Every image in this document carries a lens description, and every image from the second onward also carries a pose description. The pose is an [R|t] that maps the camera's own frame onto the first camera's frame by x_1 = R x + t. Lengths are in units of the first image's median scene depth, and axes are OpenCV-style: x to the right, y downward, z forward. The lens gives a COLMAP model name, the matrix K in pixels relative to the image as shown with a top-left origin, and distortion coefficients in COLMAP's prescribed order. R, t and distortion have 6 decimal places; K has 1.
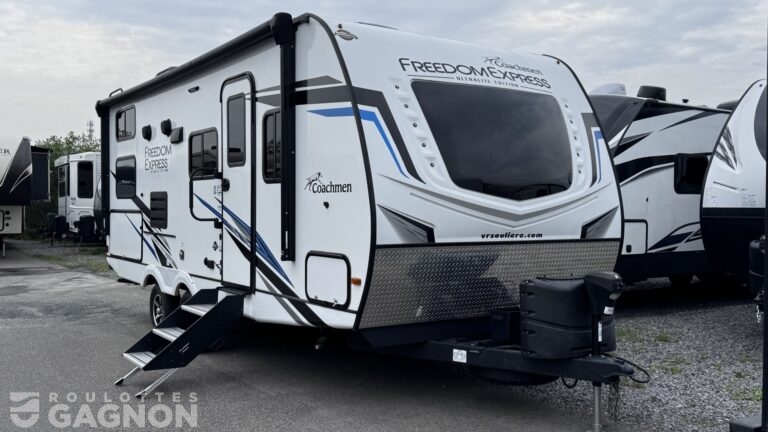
lens RADIAL K [[687.7, 0, 386.8], [0, 687.7, 212.1], [0, 0, 1]] dist [0.001498, 0.005798]
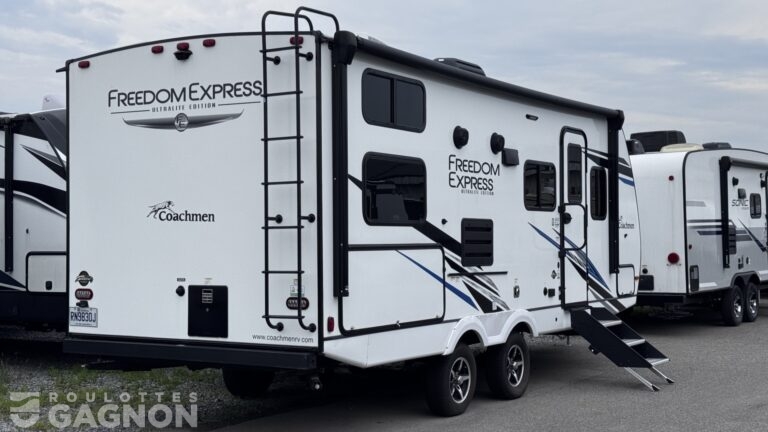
lens RADIAL K [[1105.4, 0, 379.7], [0, 1105.4, 219.0], [0, 0, 1]] dist [0.225487, 0.000000]
pose [[-0.382408, 0.016277, 0.923850, -2.197950], [0.012862, 0.999842, -0.012292, -0.024130], [-0.923904, 0.007182, -0.382557, 2.406171]]
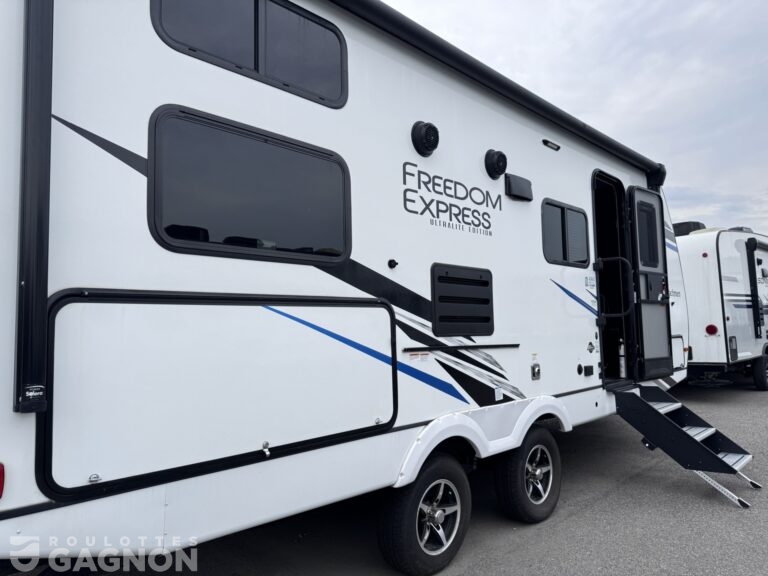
lens RADIAL K [[548.9, 0, 380.5], [0, 548.9, 276.3], [0, 0, 1]] dist [0.037833, -0.035845]
pose [[-0.171269, 0.097440, 0.980394, -1.113966], [0.029313, 0.995161, -0.093786, 0.023115], [-0.984788, 0.012676, -0.173297, 1.729384]]
